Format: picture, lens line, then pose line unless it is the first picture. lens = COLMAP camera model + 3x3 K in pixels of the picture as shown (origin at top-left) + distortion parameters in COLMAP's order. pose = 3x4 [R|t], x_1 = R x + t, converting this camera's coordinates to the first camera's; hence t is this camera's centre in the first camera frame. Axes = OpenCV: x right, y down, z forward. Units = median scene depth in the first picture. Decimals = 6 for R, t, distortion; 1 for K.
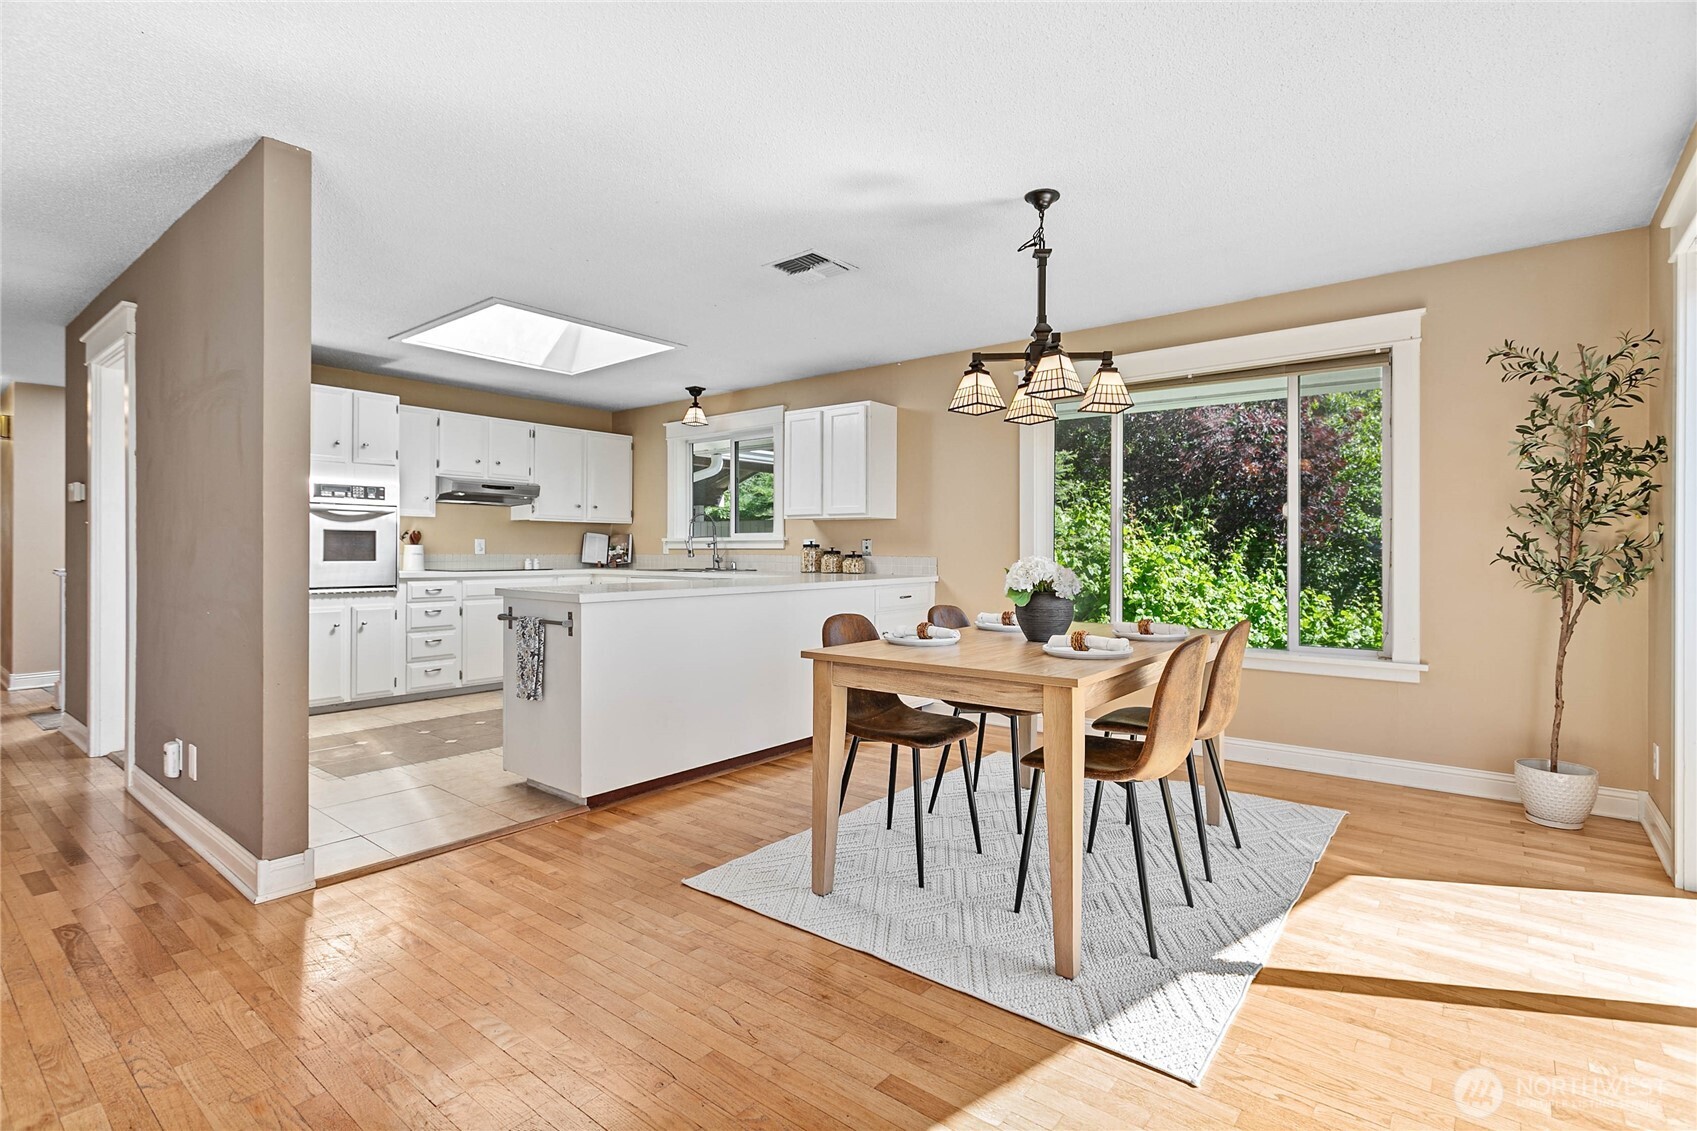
lens RADIAL K [[804.3, 0, 845.4], [0, 804.3, 552.8], [0, 0, 1]] dist [0.000705, 0.000342]
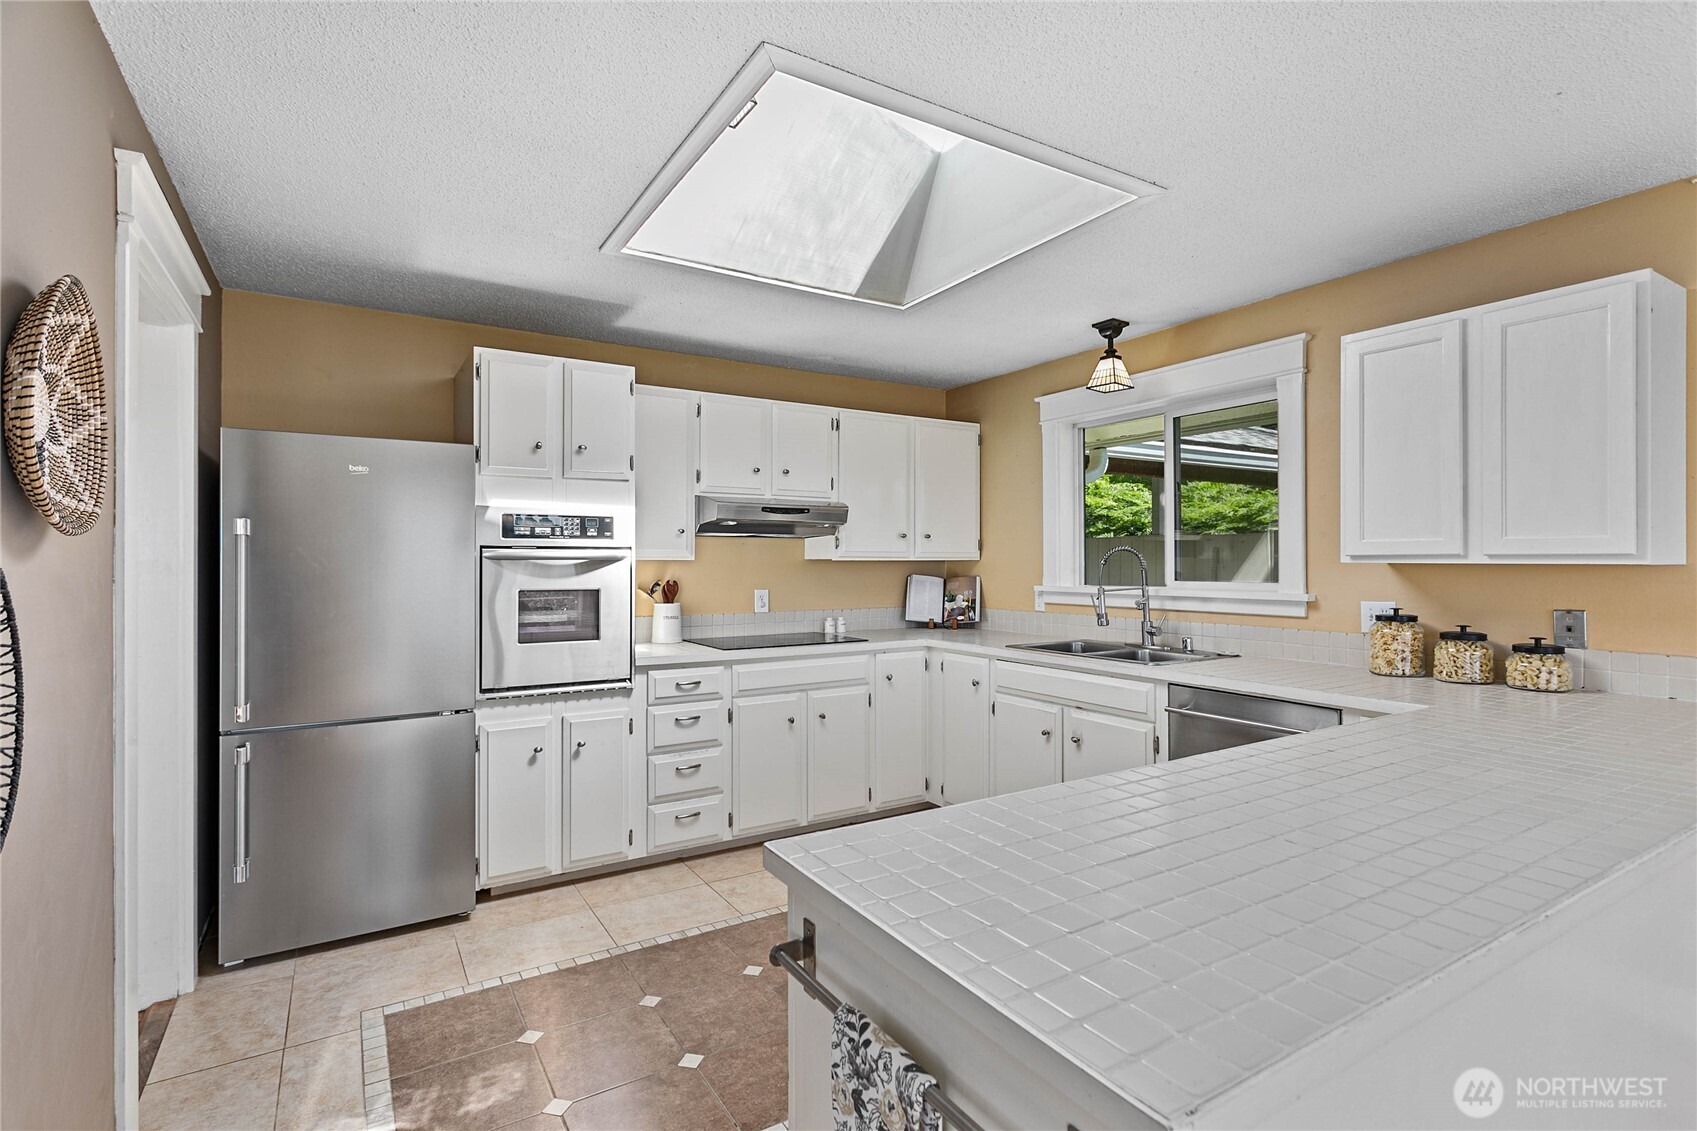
lens RADIAL K [[815.6, 0, 854.6], [0, 815.6, 558.8], [0, 0, 1]] dist [-0.001045, 0.000153]
pose [[0.945663, -0.007078, -0.325072, -0.295216], [0.004861, 0.999959, -0.007631, -0.065309], [0.325113, 0.005636, 0.945658, 0.702897]]
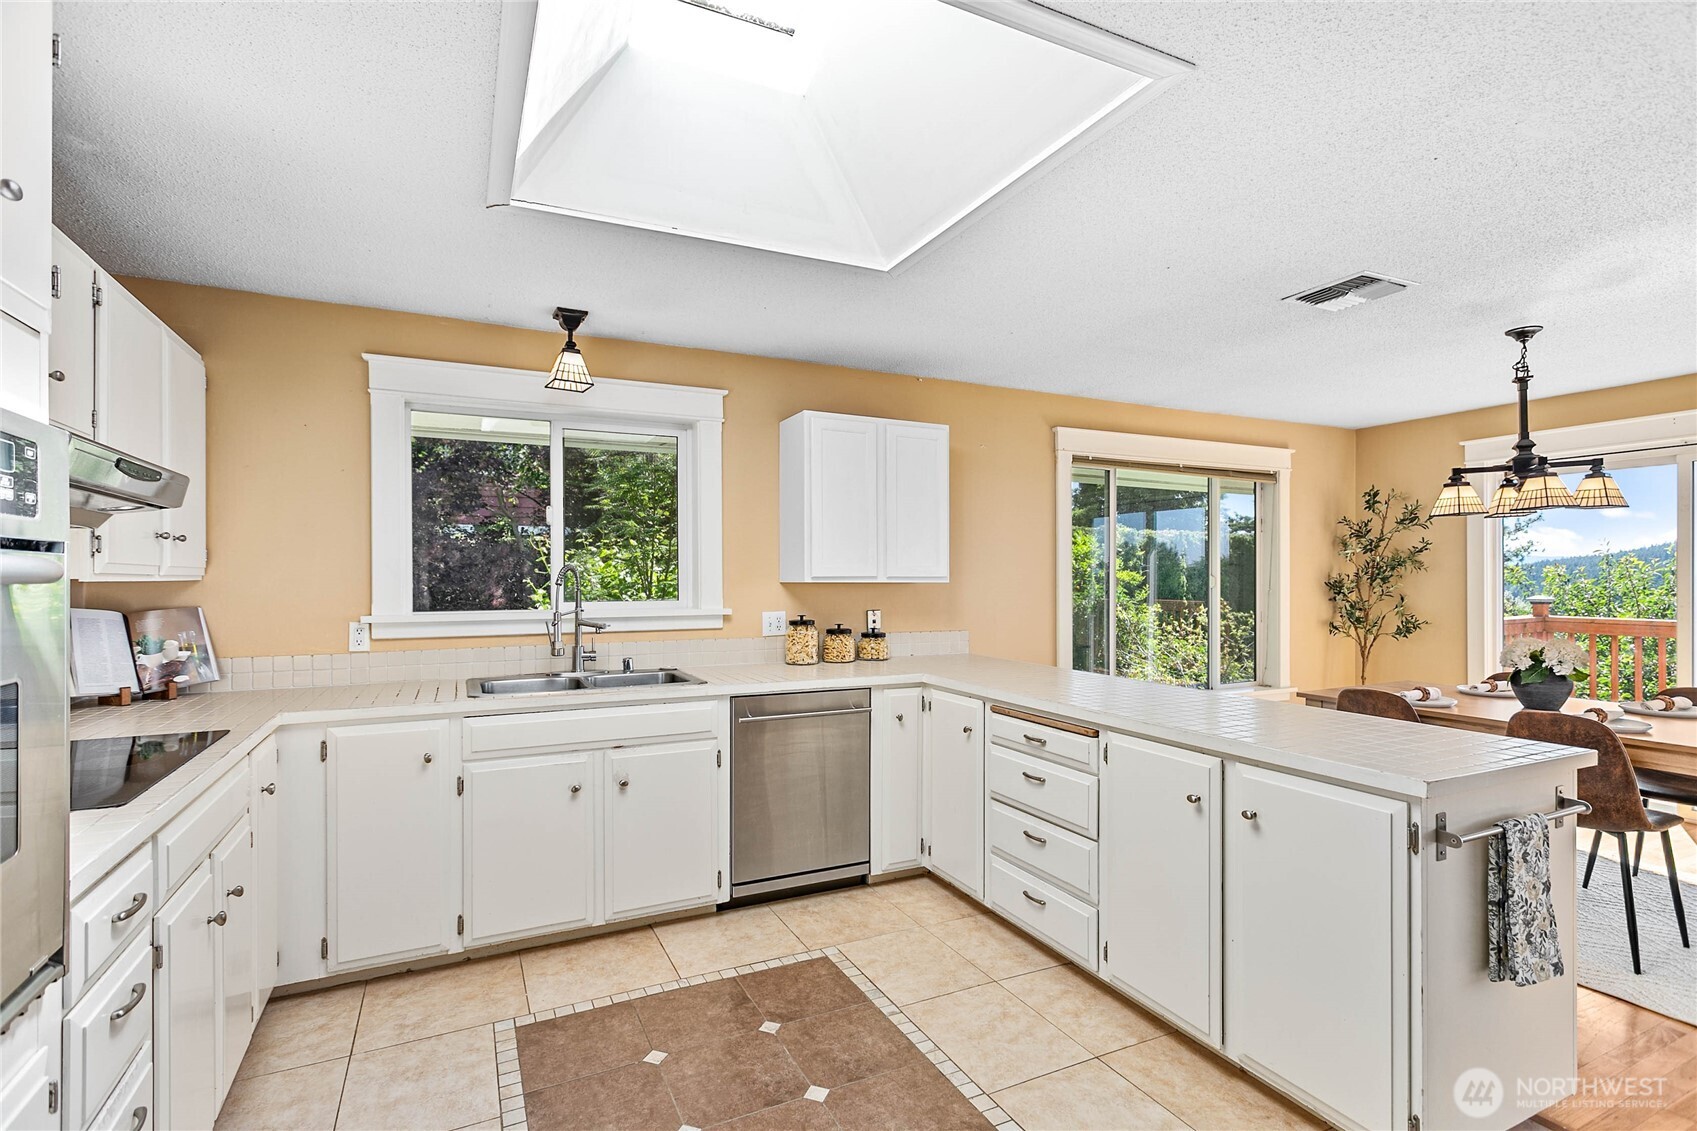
lens RADIAL K [[807.6, 0, 851.3], [0, 807.6, 578.1], [0, 0, 1]] dist [0.001596, 0.000332]
pose [[0.419181, -0.006249, 0.907881, -0.971110], [0.004752, 0.999978, 0.004689, -0.074727], [-0.907890, 0.002349, 0.419201, 1.092525]]
